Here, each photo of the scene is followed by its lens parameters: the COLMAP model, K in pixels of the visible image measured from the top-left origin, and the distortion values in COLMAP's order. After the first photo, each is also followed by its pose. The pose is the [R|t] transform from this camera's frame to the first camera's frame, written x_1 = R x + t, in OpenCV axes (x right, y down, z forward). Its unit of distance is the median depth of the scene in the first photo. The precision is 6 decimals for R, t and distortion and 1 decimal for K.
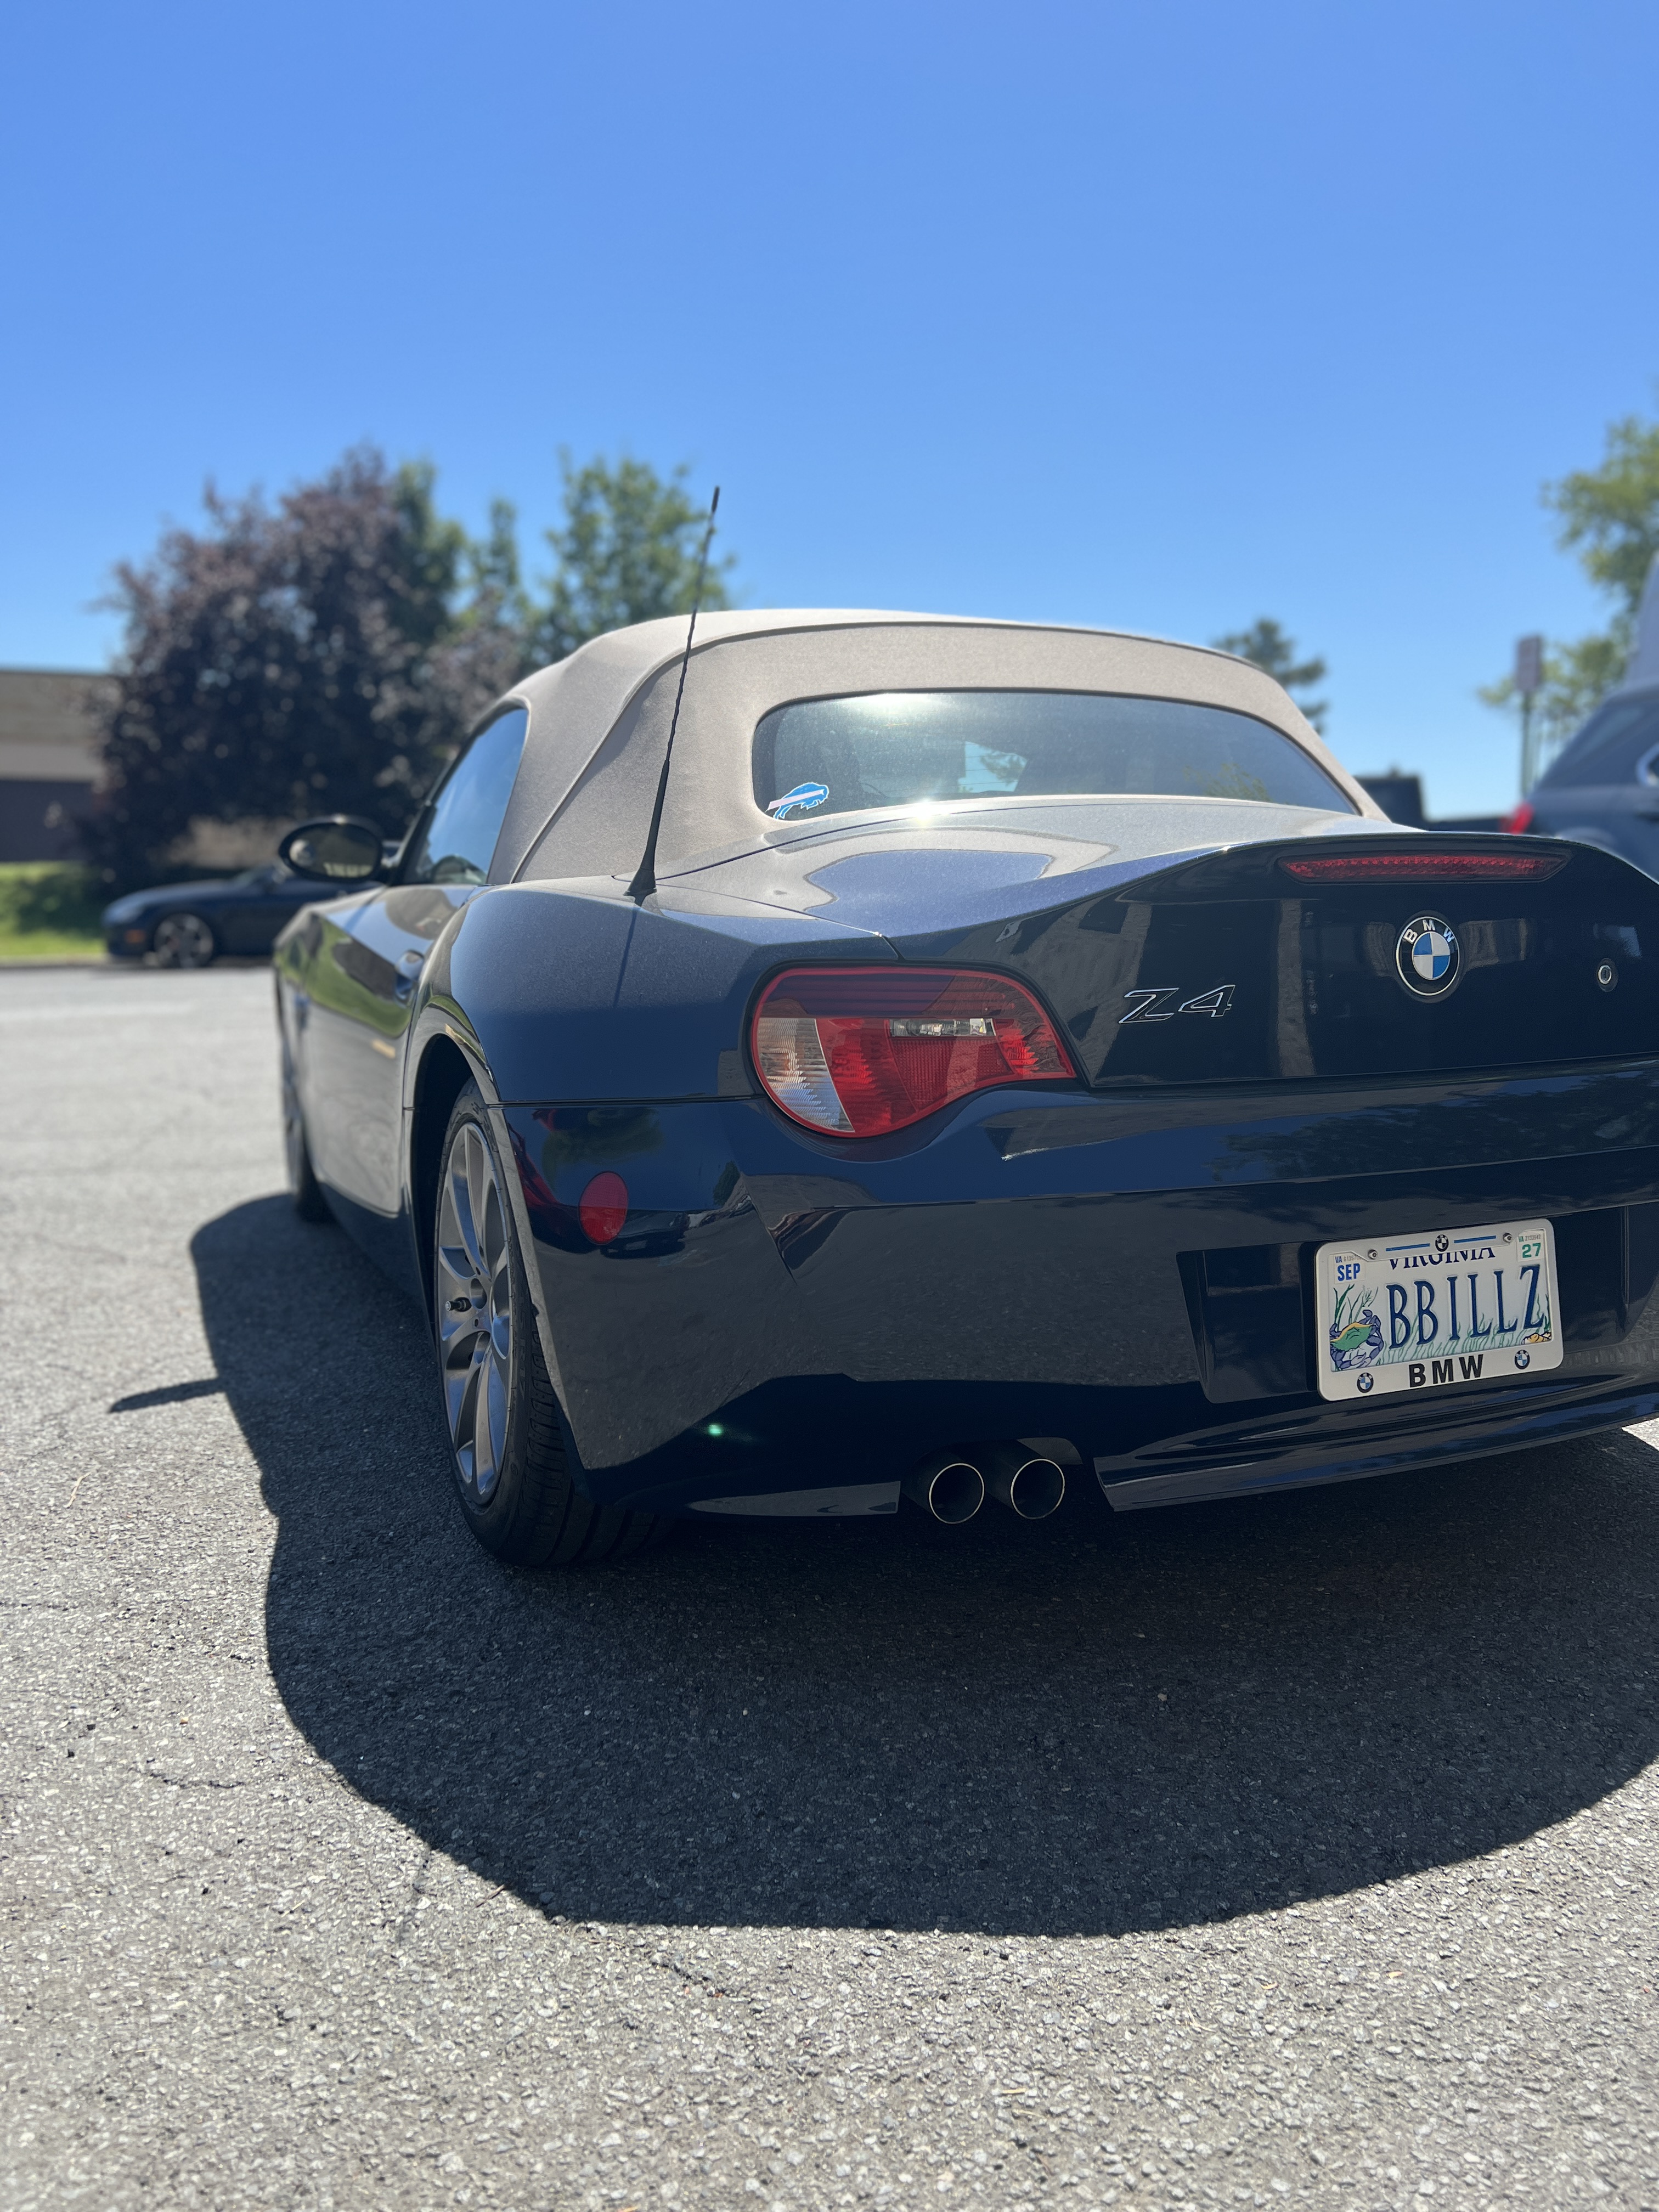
lens RADIAL K [[1683.1, 0, 829.5], [0, 1683.1, 1106.0], [0, 0, 1]] dist [0.008475, 0.001918]
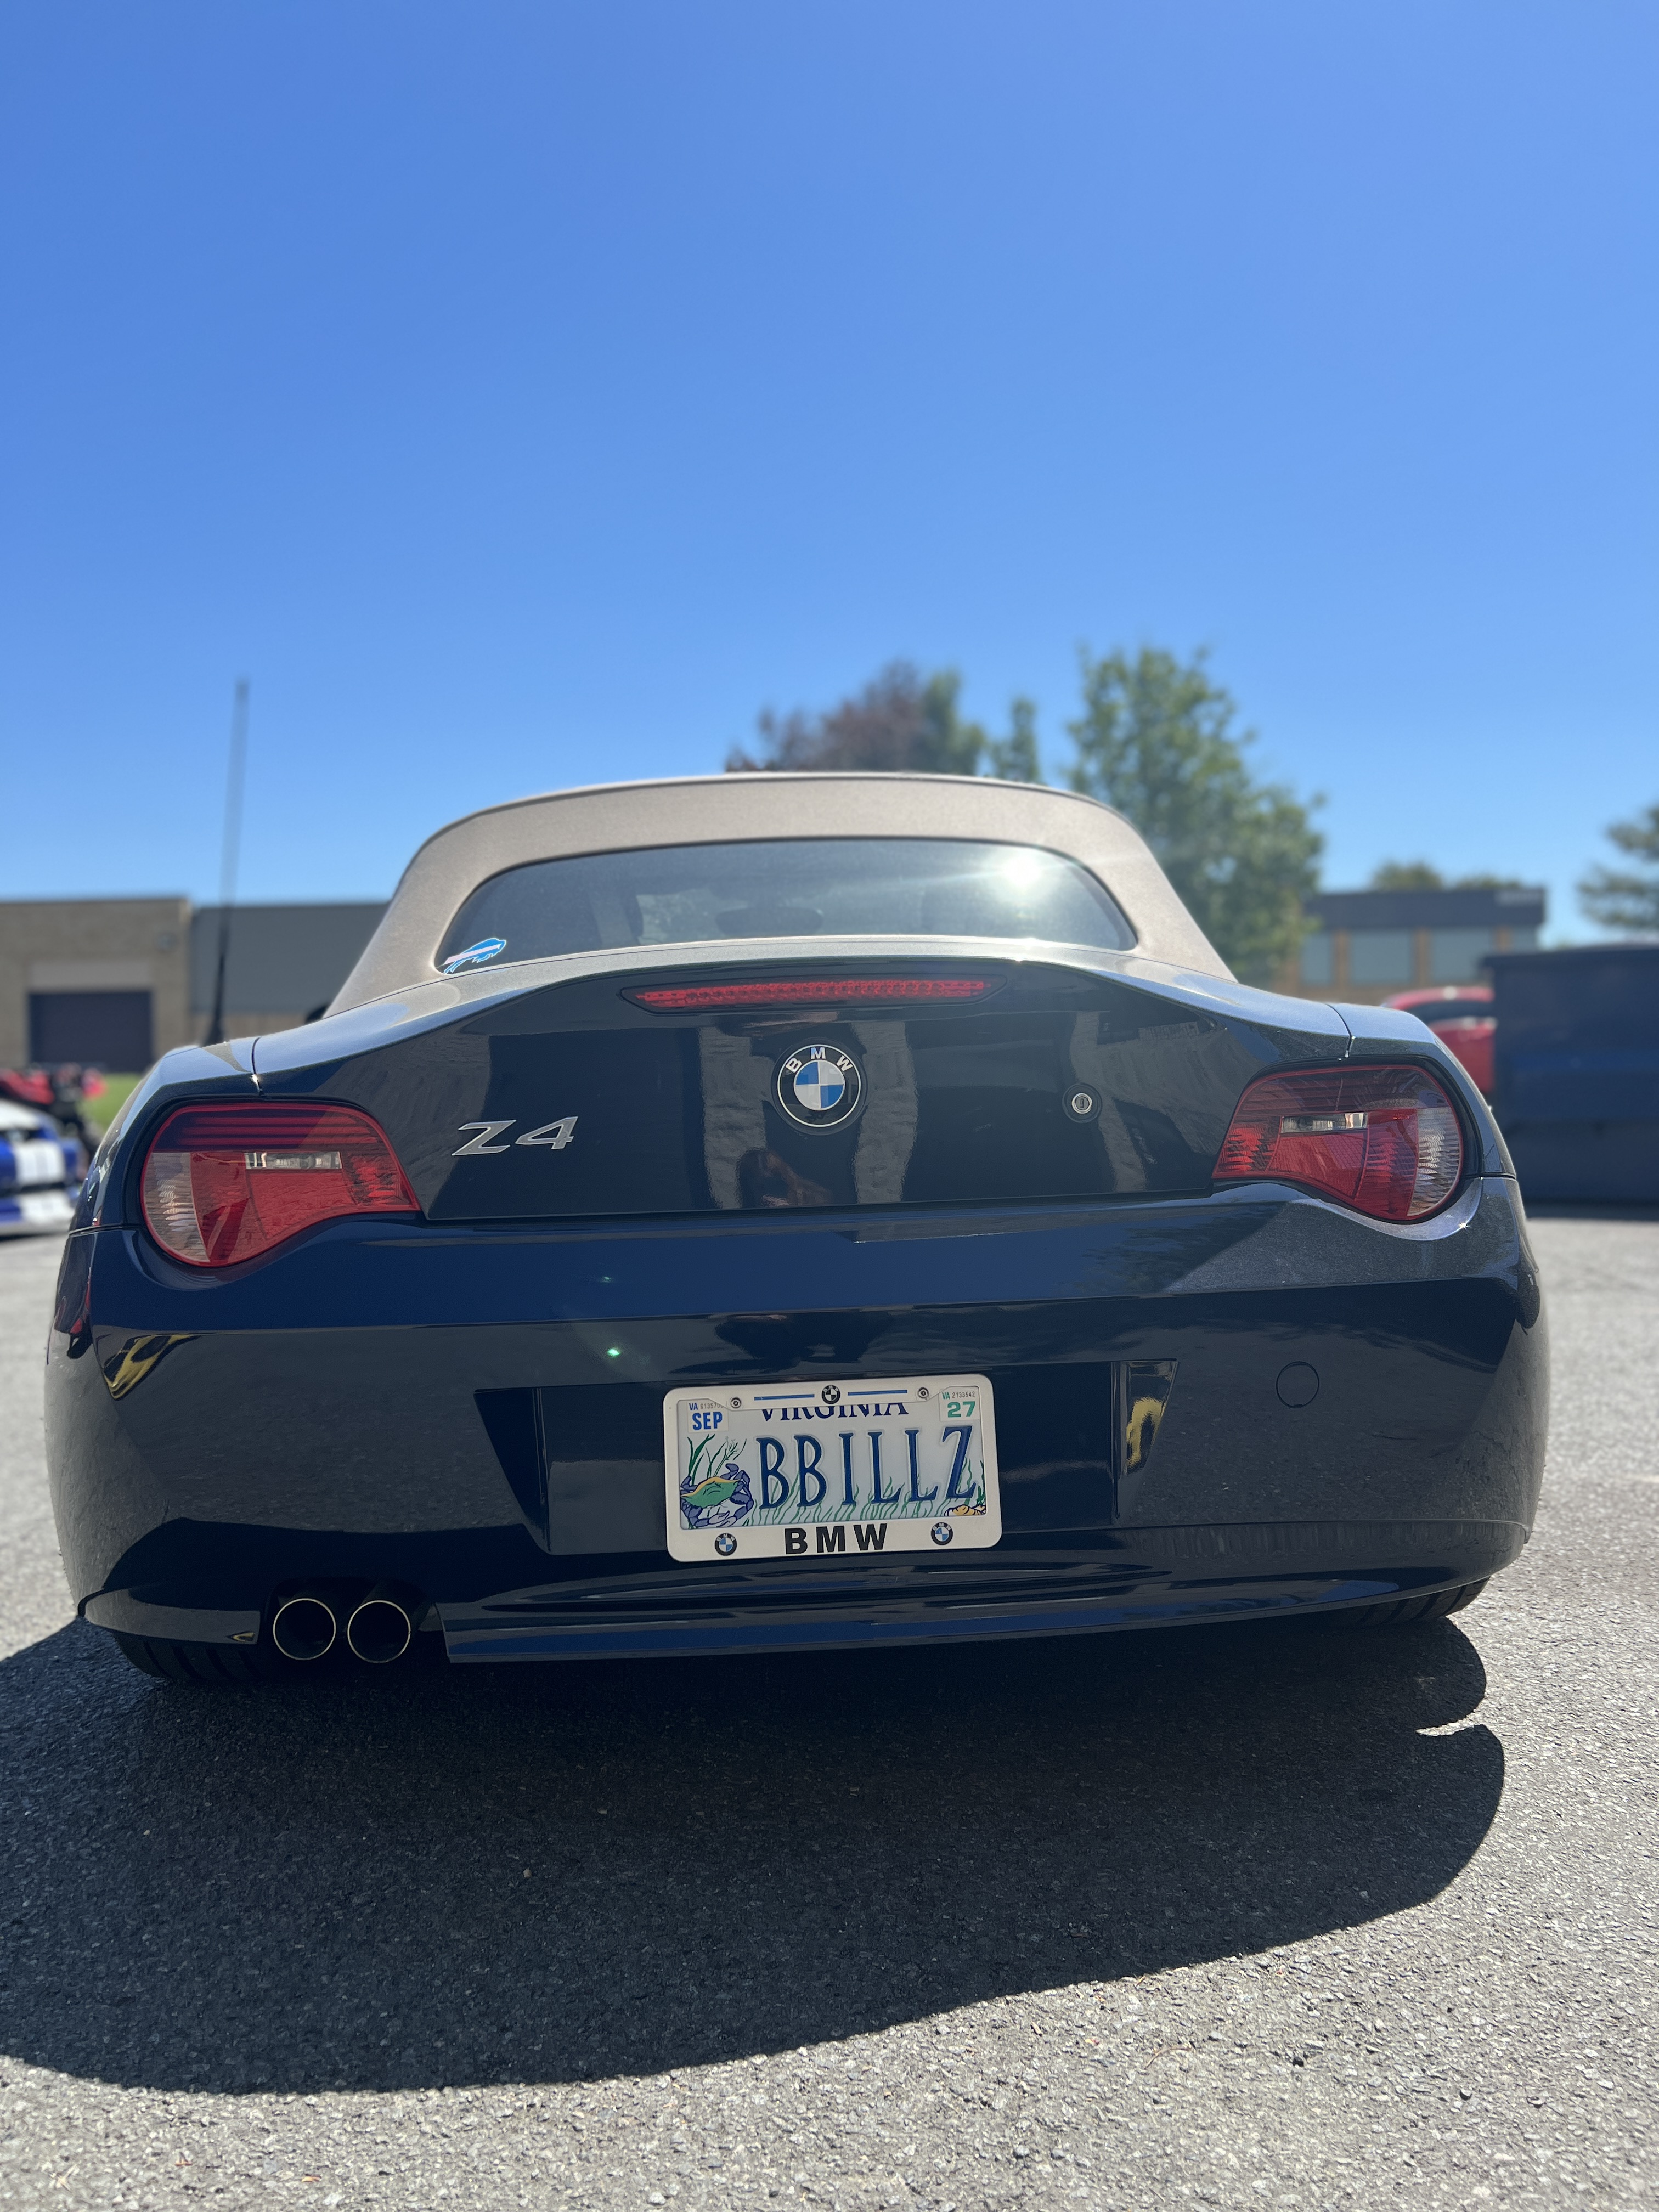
lens RADIAL K [[1665.3, 0, 829.5], [0, 1665.3, 1106.0], [0, 0, 1]] dist [0.080170, -0.112372]
pose [[0.942905, -0.014828, -0.332730, 0.666600], [-0.019858, 0.994728, -0.100605, 0.015831], [0.332468, 0.101468, 0.937640, 0.129040]]
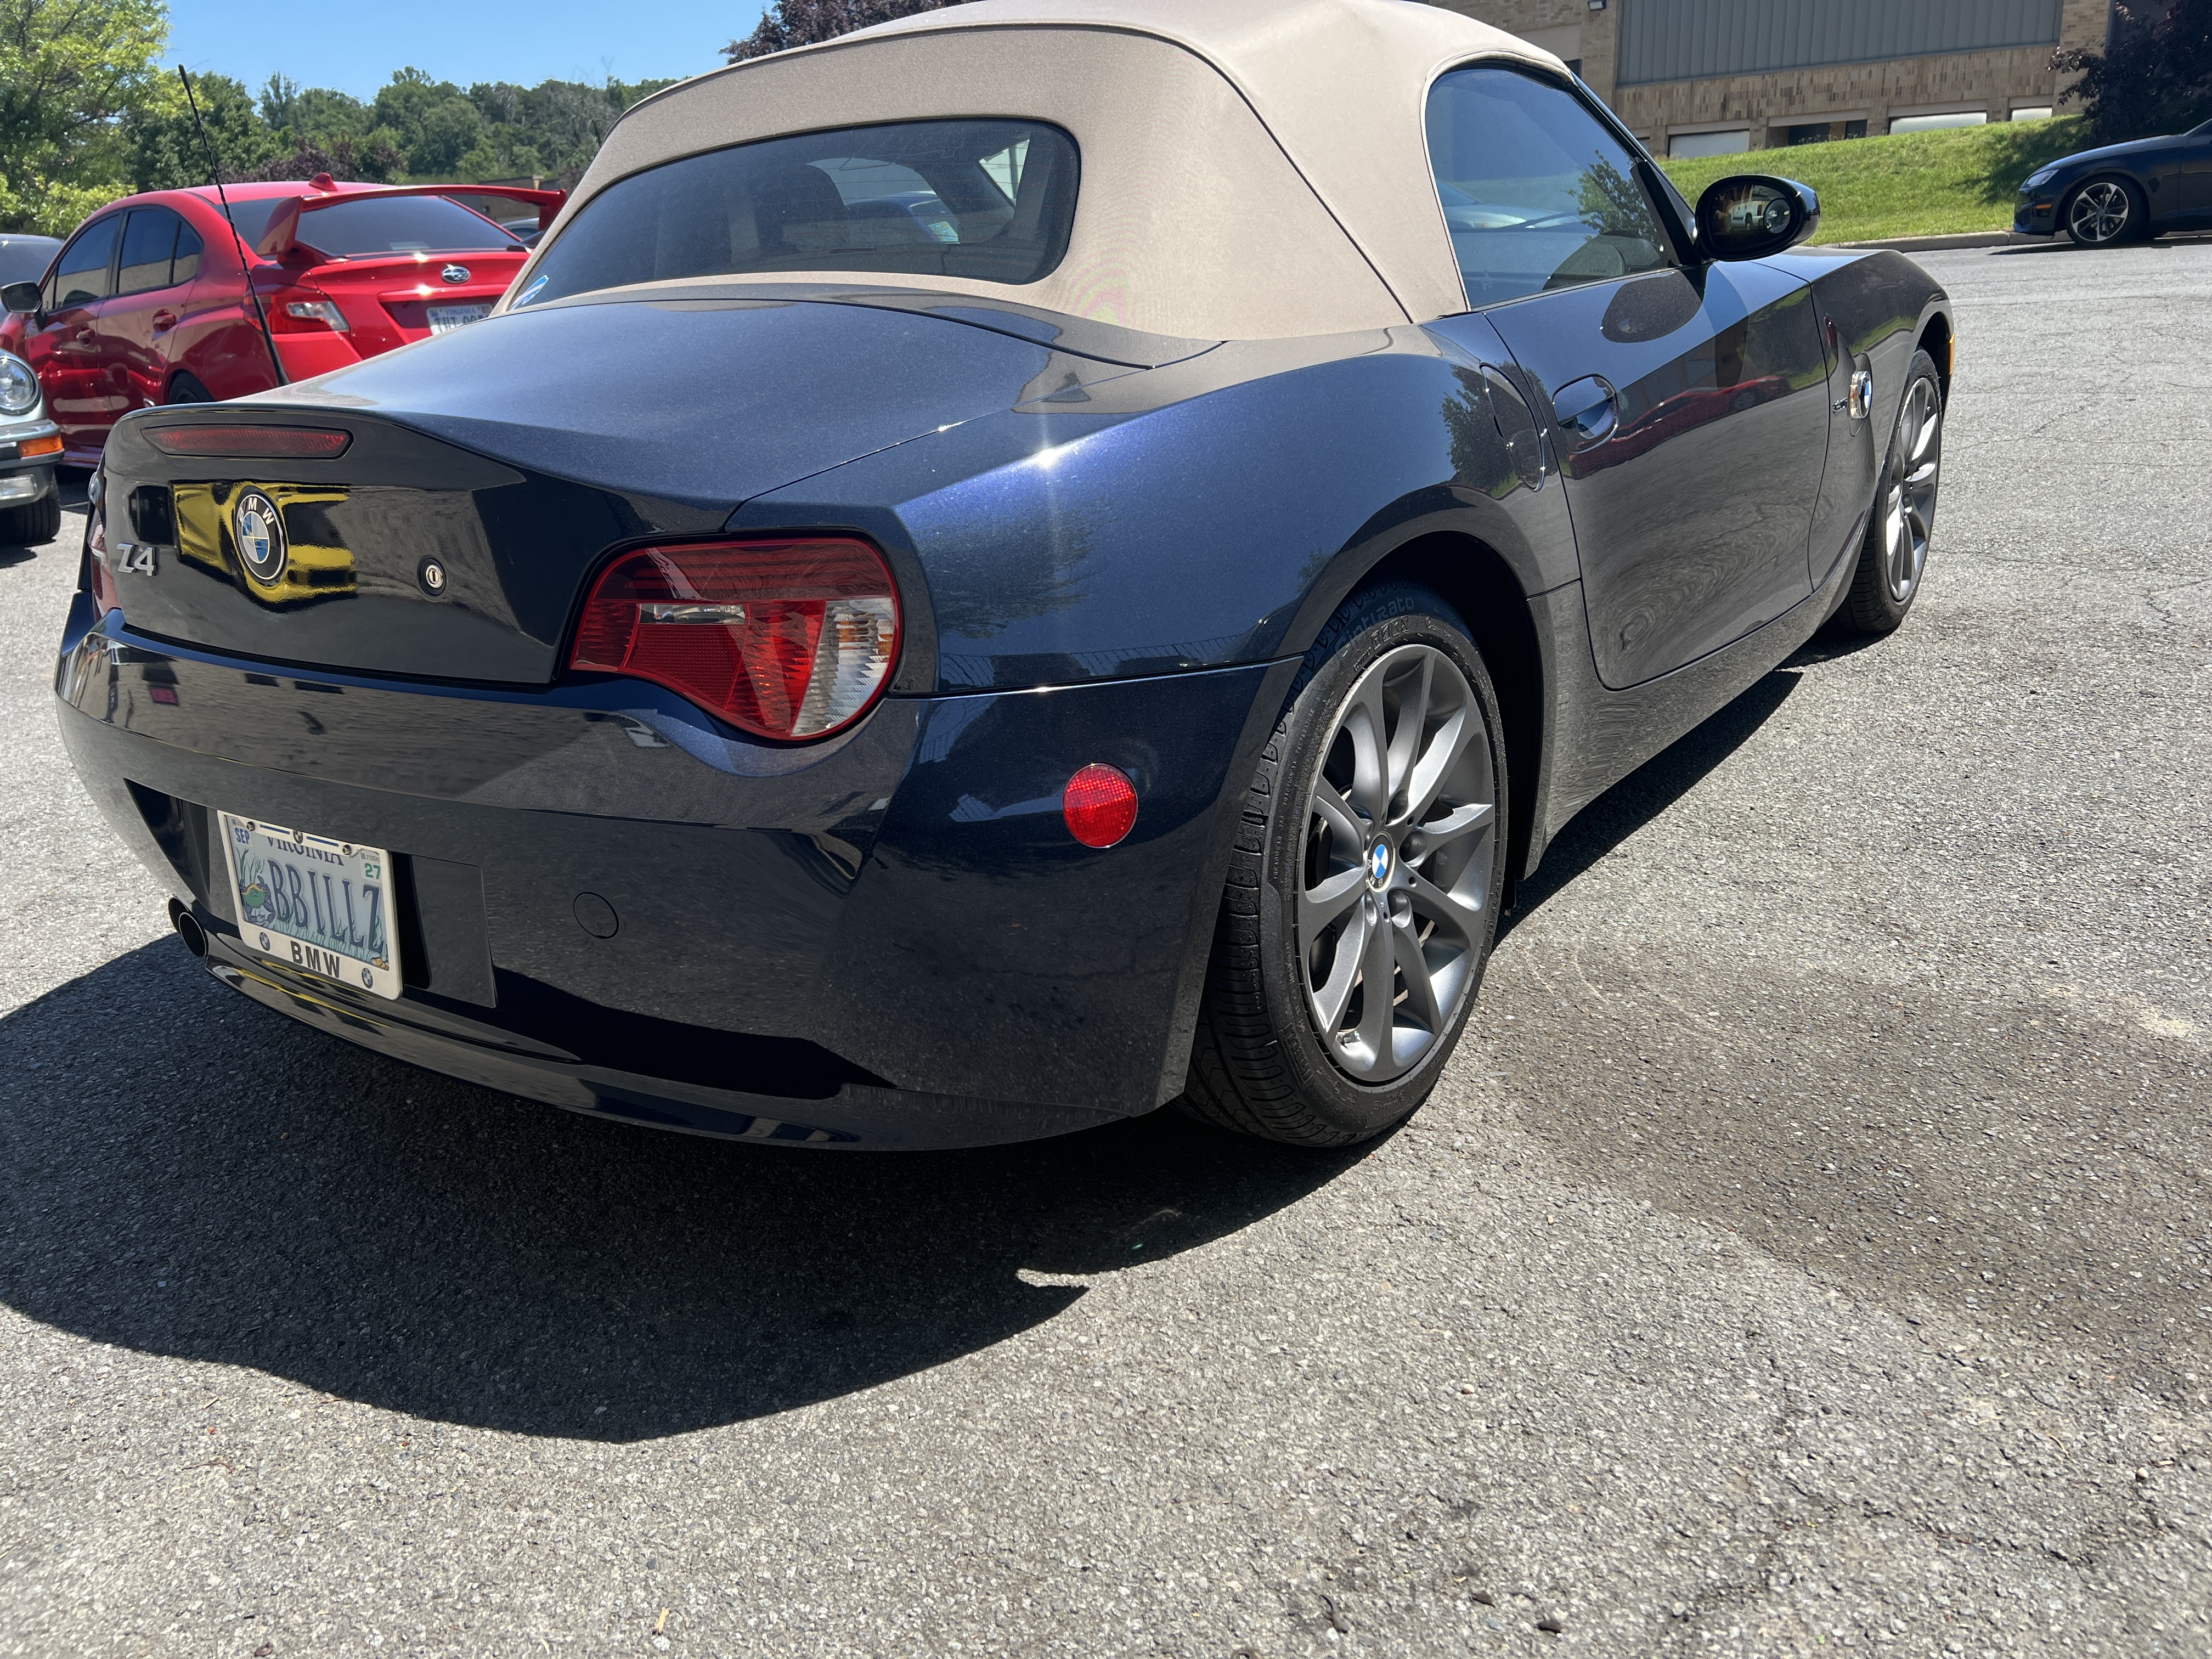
lens RADIAL K [[1683.1, 0, 1106.0], [0, 1683.1, 829.5], [0, 0, 1]] dist [0.008475, 0.001918]
pose [[0.524767, 0.258845, -0.810937, 1.397729], [-0.037119, 0.958699, 0.281990, -0.214517], [0.850436, -0.117878, 0.512701, 0.895501]]
